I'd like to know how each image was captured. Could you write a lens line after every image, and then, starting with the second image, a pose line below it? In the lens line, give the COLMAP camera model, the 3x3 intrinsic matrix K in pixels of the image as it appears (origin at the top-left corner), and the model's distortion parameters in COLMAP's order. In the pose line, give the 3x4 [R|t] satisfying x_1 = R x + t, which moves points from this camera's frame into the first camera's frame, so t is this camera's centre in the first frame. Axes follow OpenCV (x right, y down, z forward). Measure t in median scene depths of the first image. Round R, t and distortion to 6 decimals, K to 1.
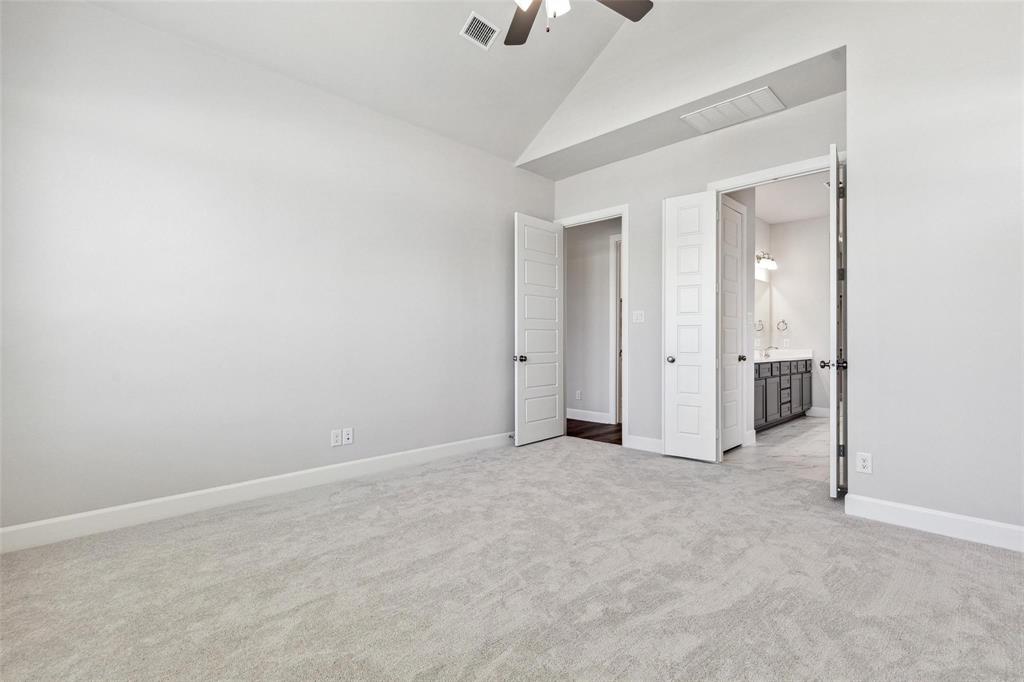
lens RADIAL K [[475.8, 0, 516.0], [0, 475.8, 337.2], [0, 0, 1]] dist [0.016540, -0.000806]
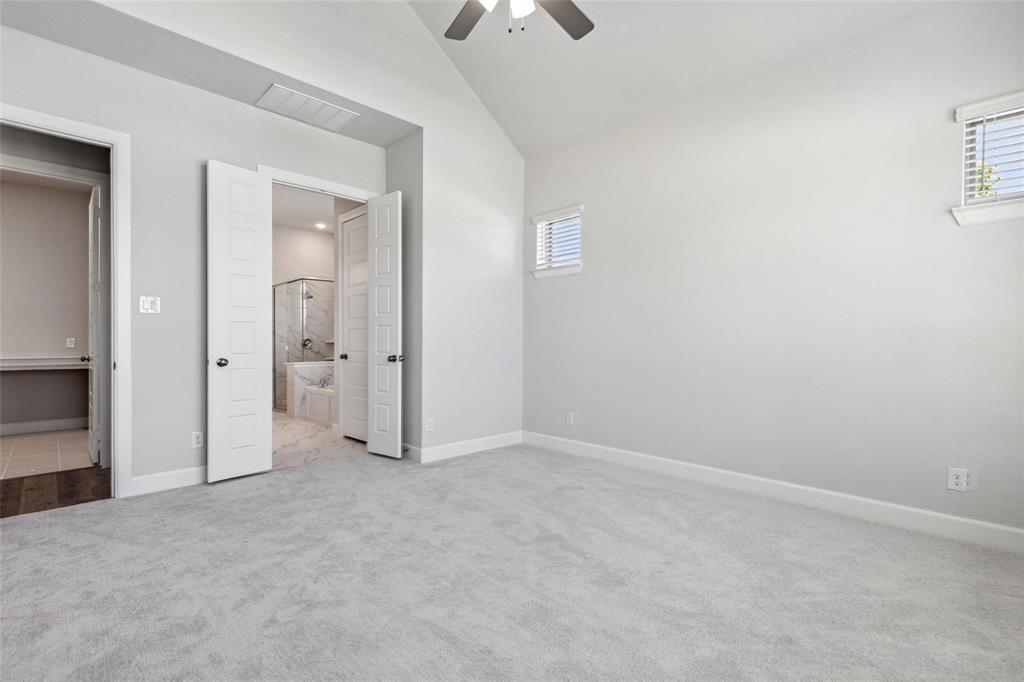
lens RADIAL K [[475.8, 0, 515.3], [0, 475.8, 345.7], [0, 0, 1]] dist [0.016540, -0.000806]
pose [[0.018569, -0.012273, 0.999752, -0.590962], [-0.013861, 0.999825, 0.012531, 0.001301], [-0.999731, -0.014090, 0.018396, 0.596435]]
